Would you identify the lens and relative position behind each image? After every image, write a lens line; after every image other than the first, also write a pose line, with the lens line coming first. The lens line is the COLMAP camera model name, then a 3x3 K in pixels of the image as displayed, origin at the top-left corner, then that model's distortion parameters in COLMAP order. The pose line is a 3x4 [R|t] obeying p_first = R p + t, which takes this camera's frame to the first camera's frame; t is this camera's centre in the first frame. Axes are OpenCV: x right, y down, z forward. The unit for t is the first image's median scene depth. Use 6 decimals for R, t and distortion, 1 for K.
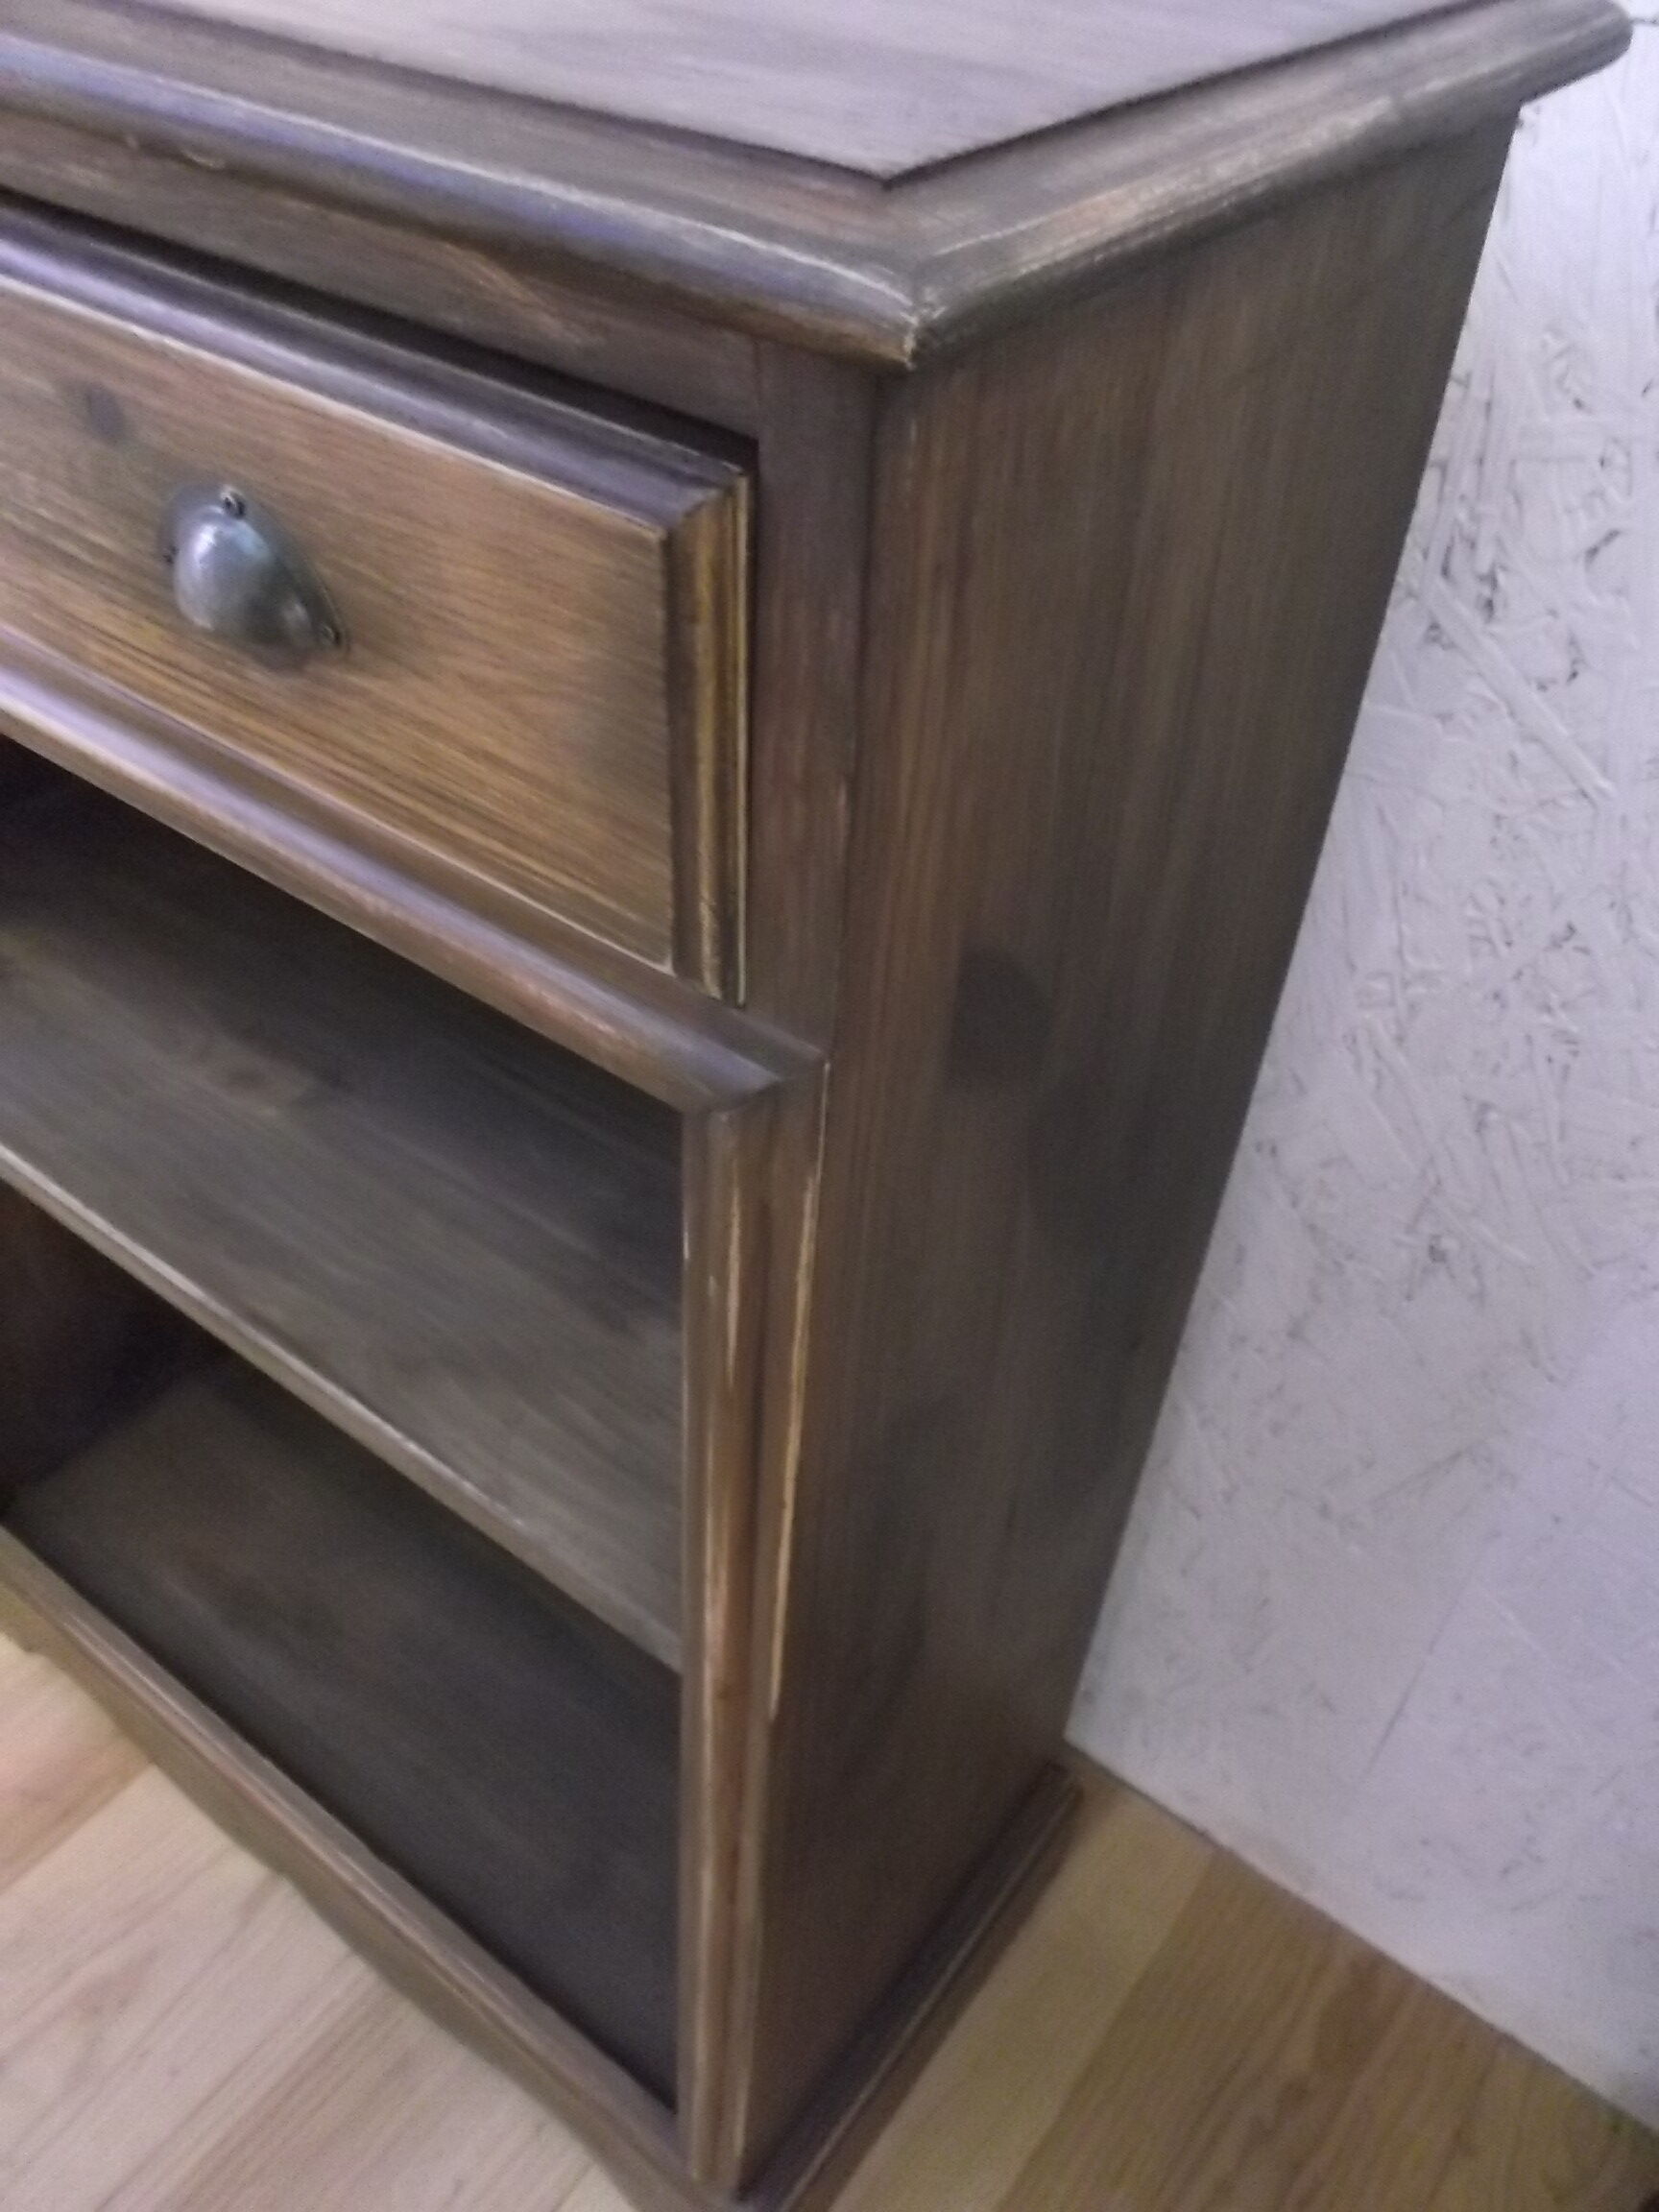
lens RADIAL K [[1720.1, 0, 784.4], [0, 1720.1, 1092.8], [0, 0, 1]] dist [-0.011896, -0.022249]
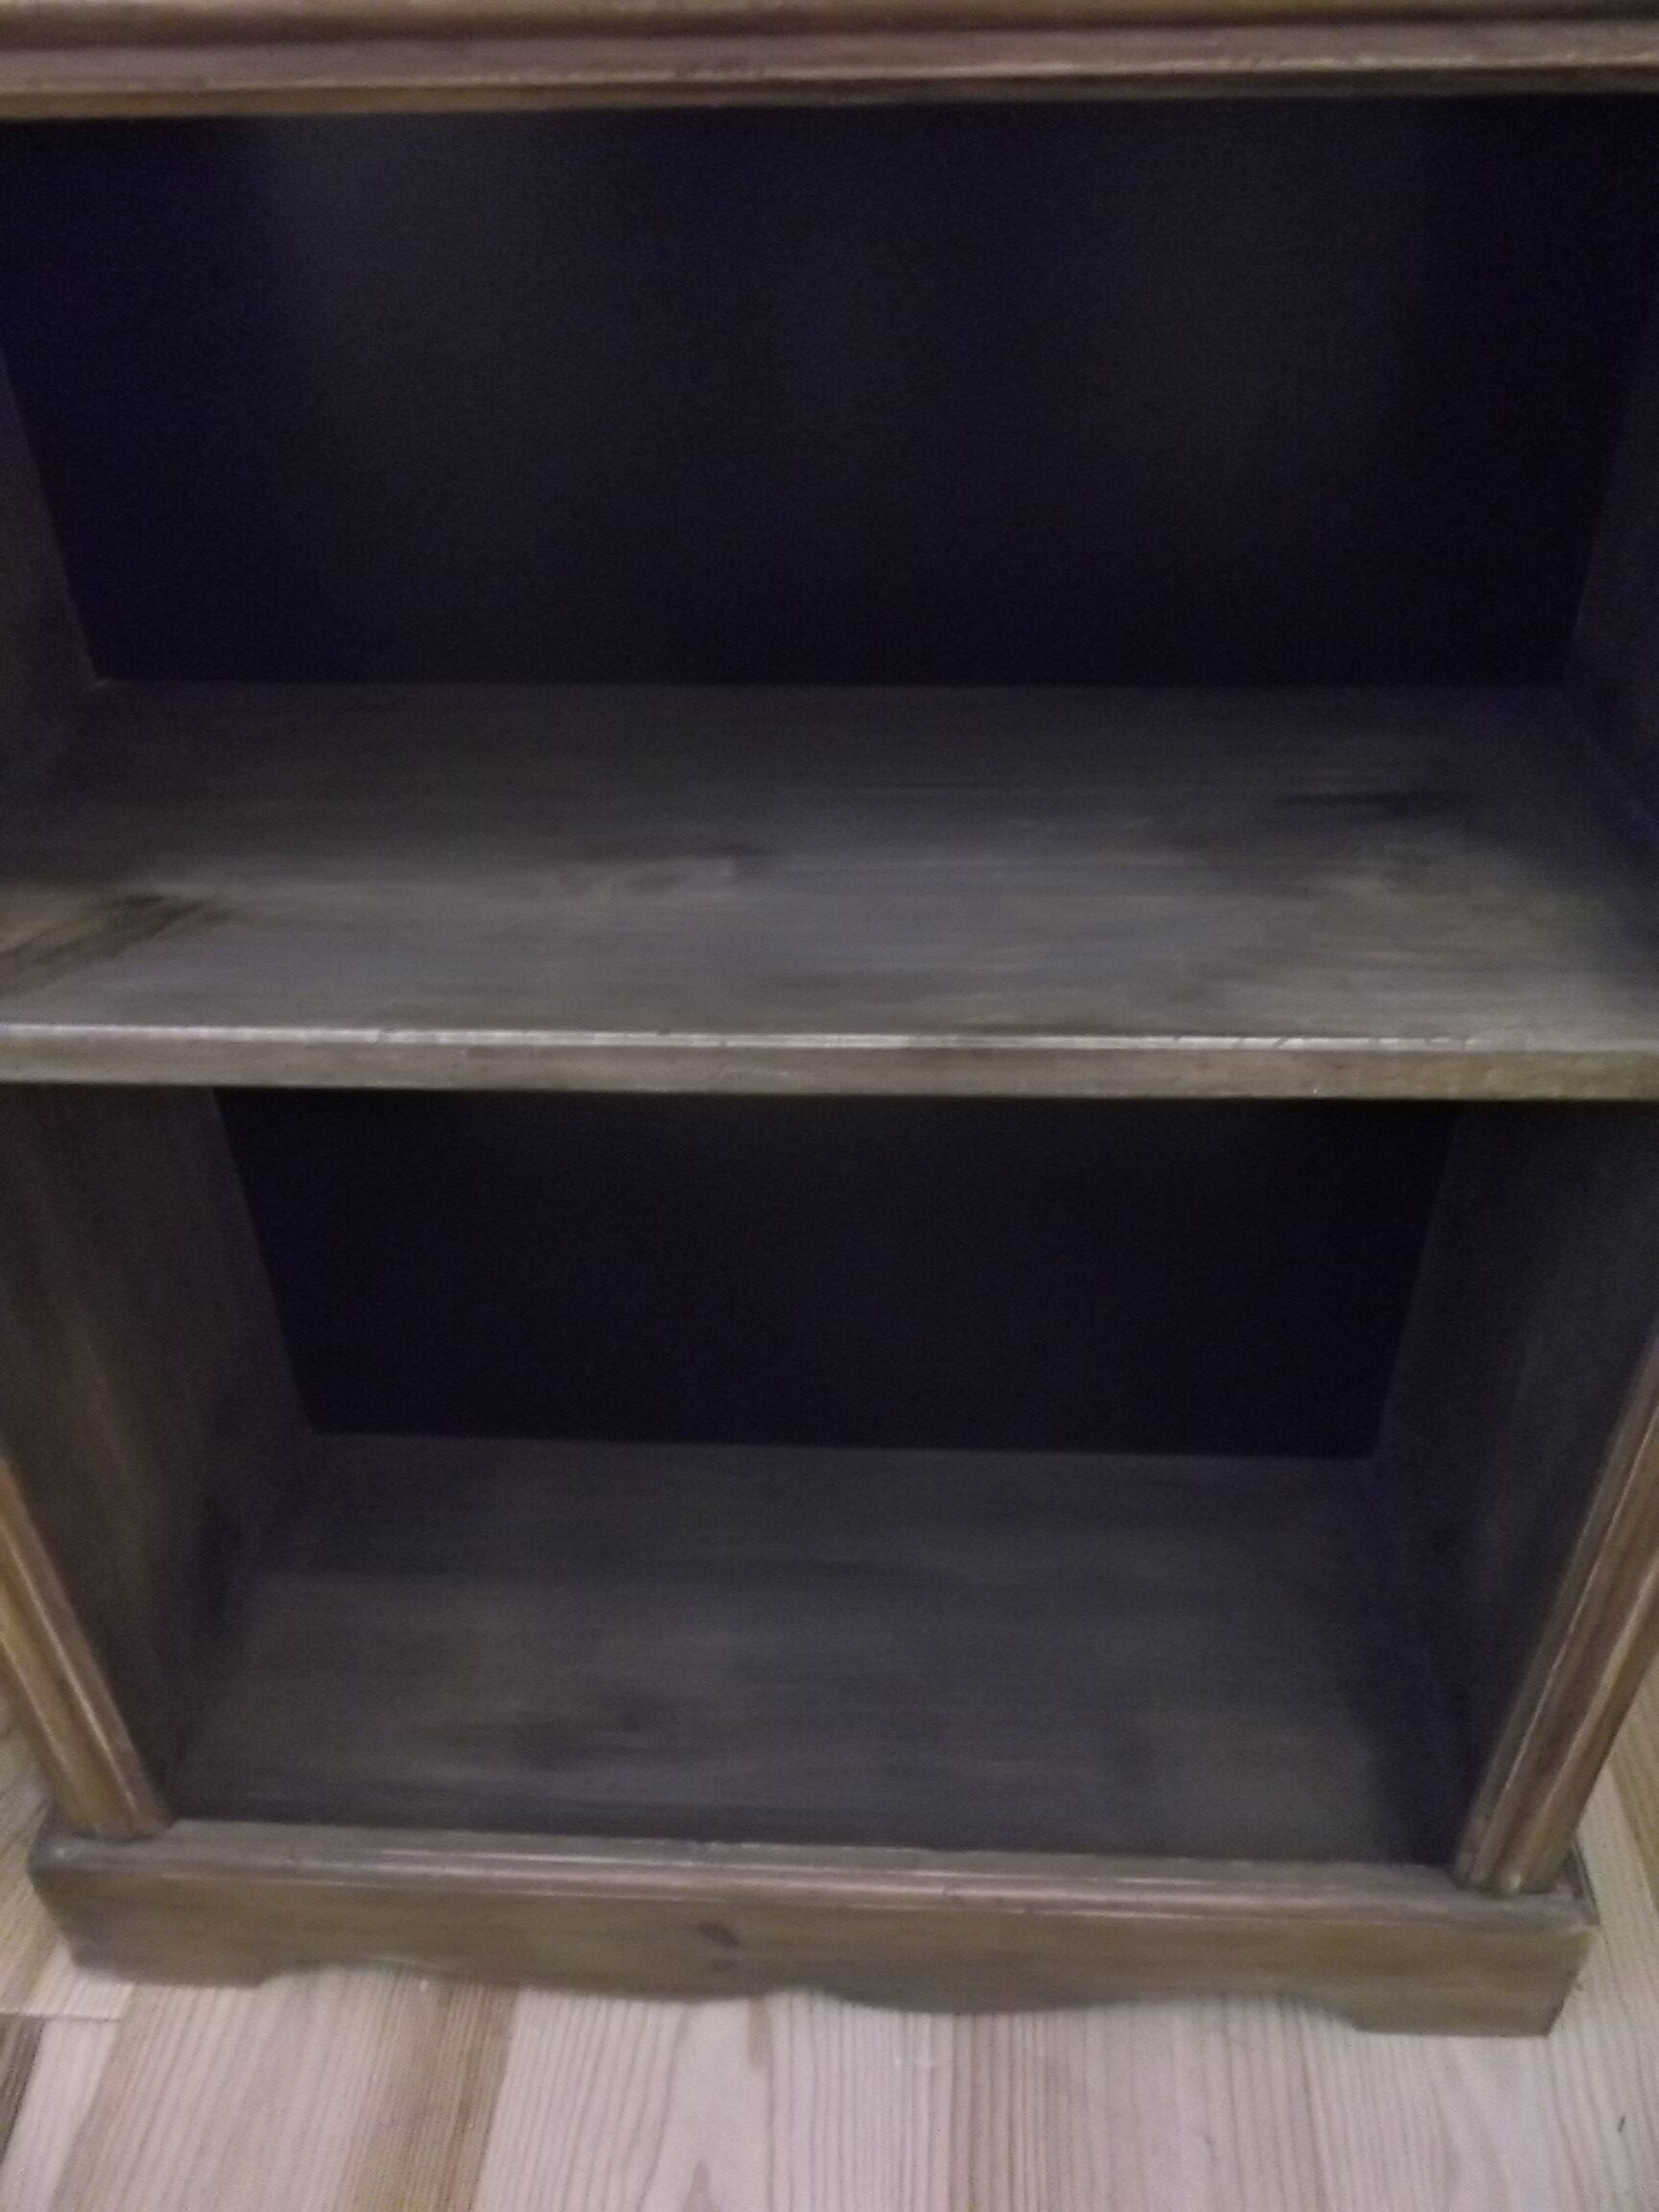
lens RADIAL K [[1720.1, 0, 835.0], [0, 1720.1, 1097.0], [0, 0, 1]] dist [-0.011896, -0.022249]
pose [[0.830246, -0.376573, 0.410955, -0.602433], [0.406851, 0.913371, 0.015001, 0.103393], [-0.381003, 0.154743, 0.911532, 0.271190]]
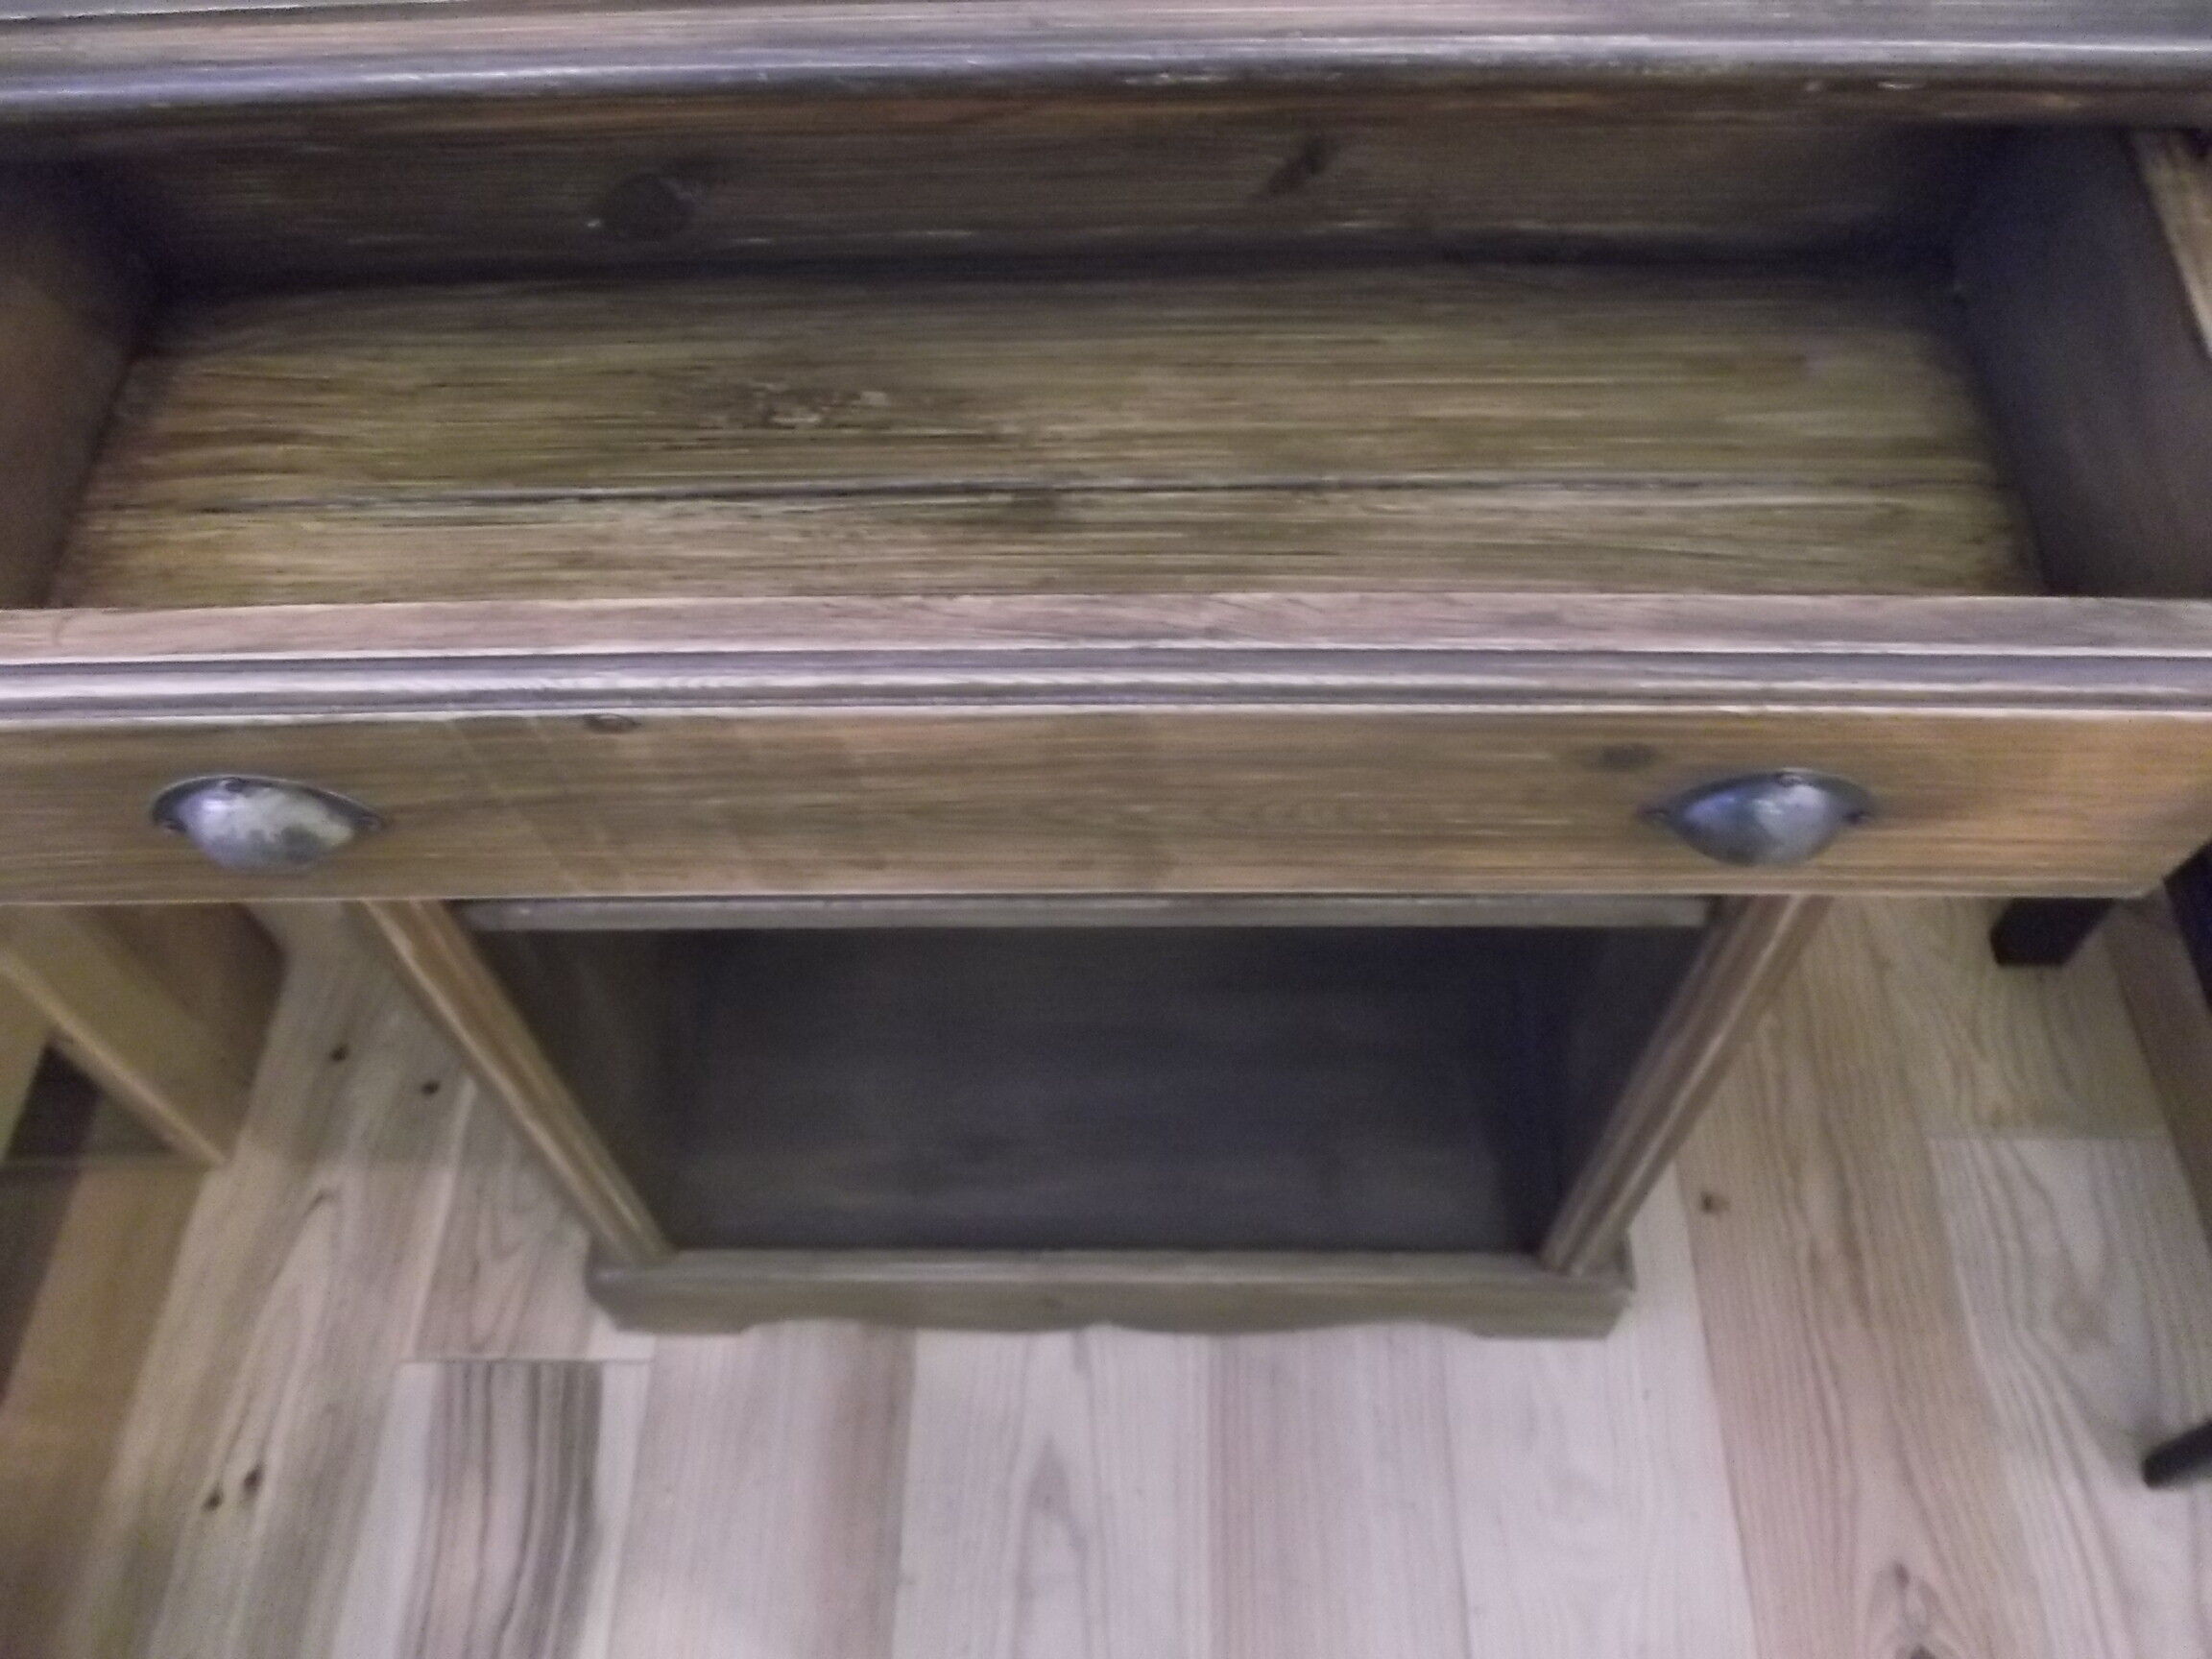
lens RADIAL K [[1720.1, 0, 1086.1], [0, 1720.1, 825.4], [0, 0, 1]] dist [-0.011896, -0.022249]
pose [[0.811119, -0.520308, 0.267142, -0.592097], [0.435035, 0.841994, 0.319046, -0.293197], [-0.390934, -0.142568, 0.909310, -0.043319]]
